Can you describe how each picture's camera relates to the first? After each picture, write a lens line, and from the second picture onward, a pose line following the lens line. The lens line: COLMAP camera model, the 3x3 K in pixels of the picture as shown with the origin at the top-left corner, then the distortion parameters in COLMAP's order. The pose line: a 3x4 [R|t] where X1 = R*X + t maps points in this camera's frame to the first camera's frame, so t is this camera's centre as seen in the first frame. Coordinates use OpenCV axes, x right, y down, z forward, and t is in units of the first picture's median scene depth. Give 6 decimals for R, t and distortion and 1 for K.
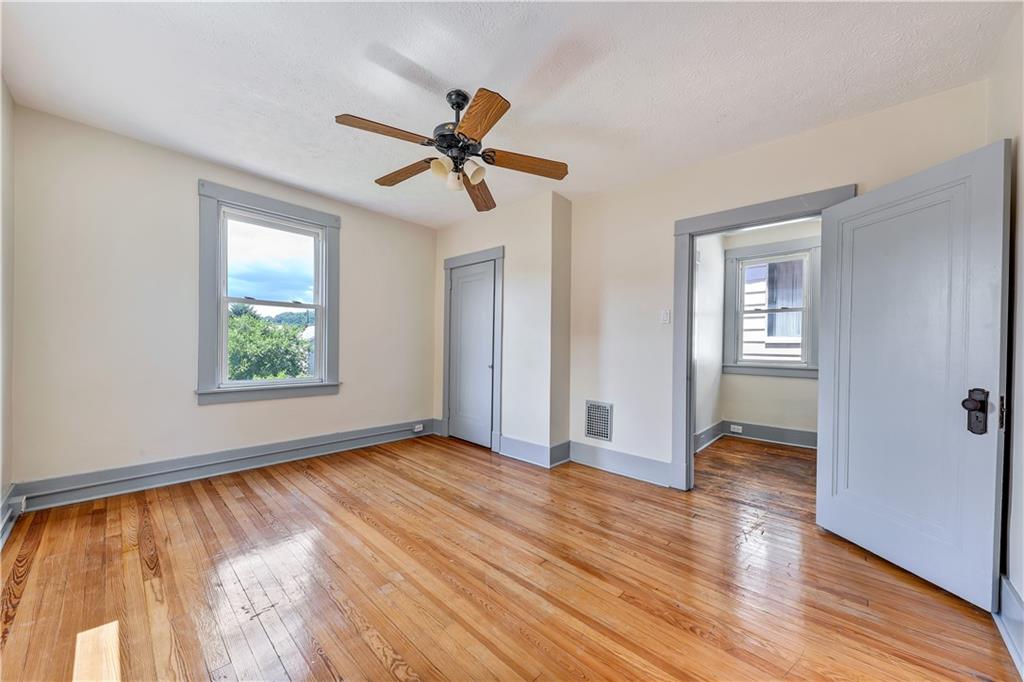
lens RADIAL K [[365.5, 0, 514.1], [0, 365.5, 344.1], [0, 0, 1]] dist [-0.000513, -0.000421]
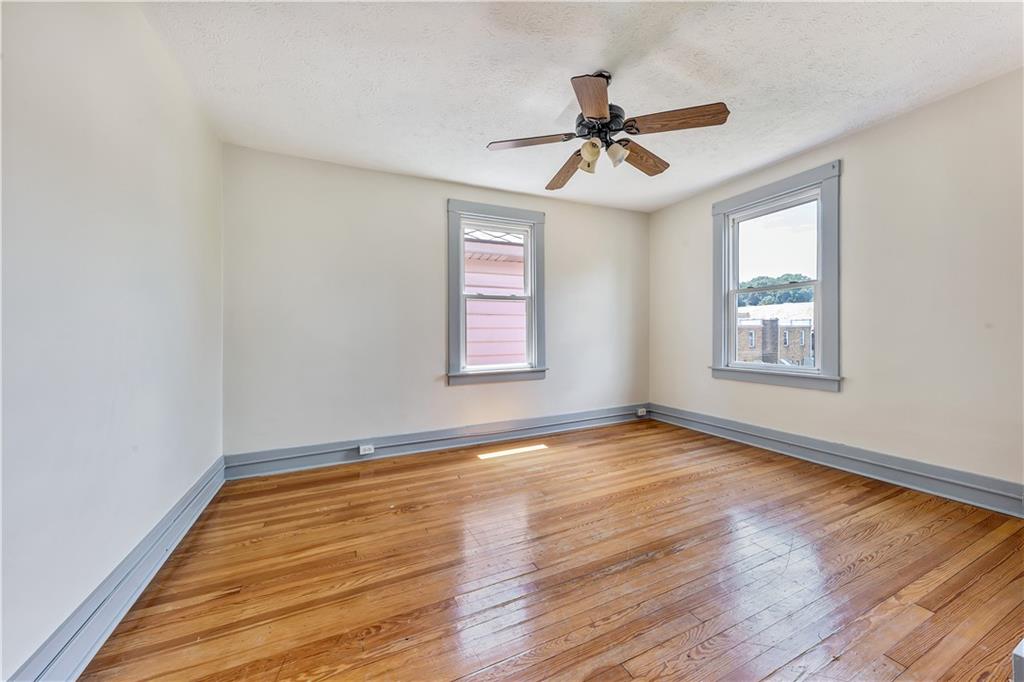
lens RADIAL K [[366.9, 0, 513.6], [0, 366.9, 333.9], [0, 0, 1]] dist [0.008337, -0.000290]
pose [[-0.375867, -0.007483, -0.926644, 0.649140], [0.015944, 0.999767, -0.014541, 0.018800], [0.926537, -0.020240, -0.375660, 0.882996]]
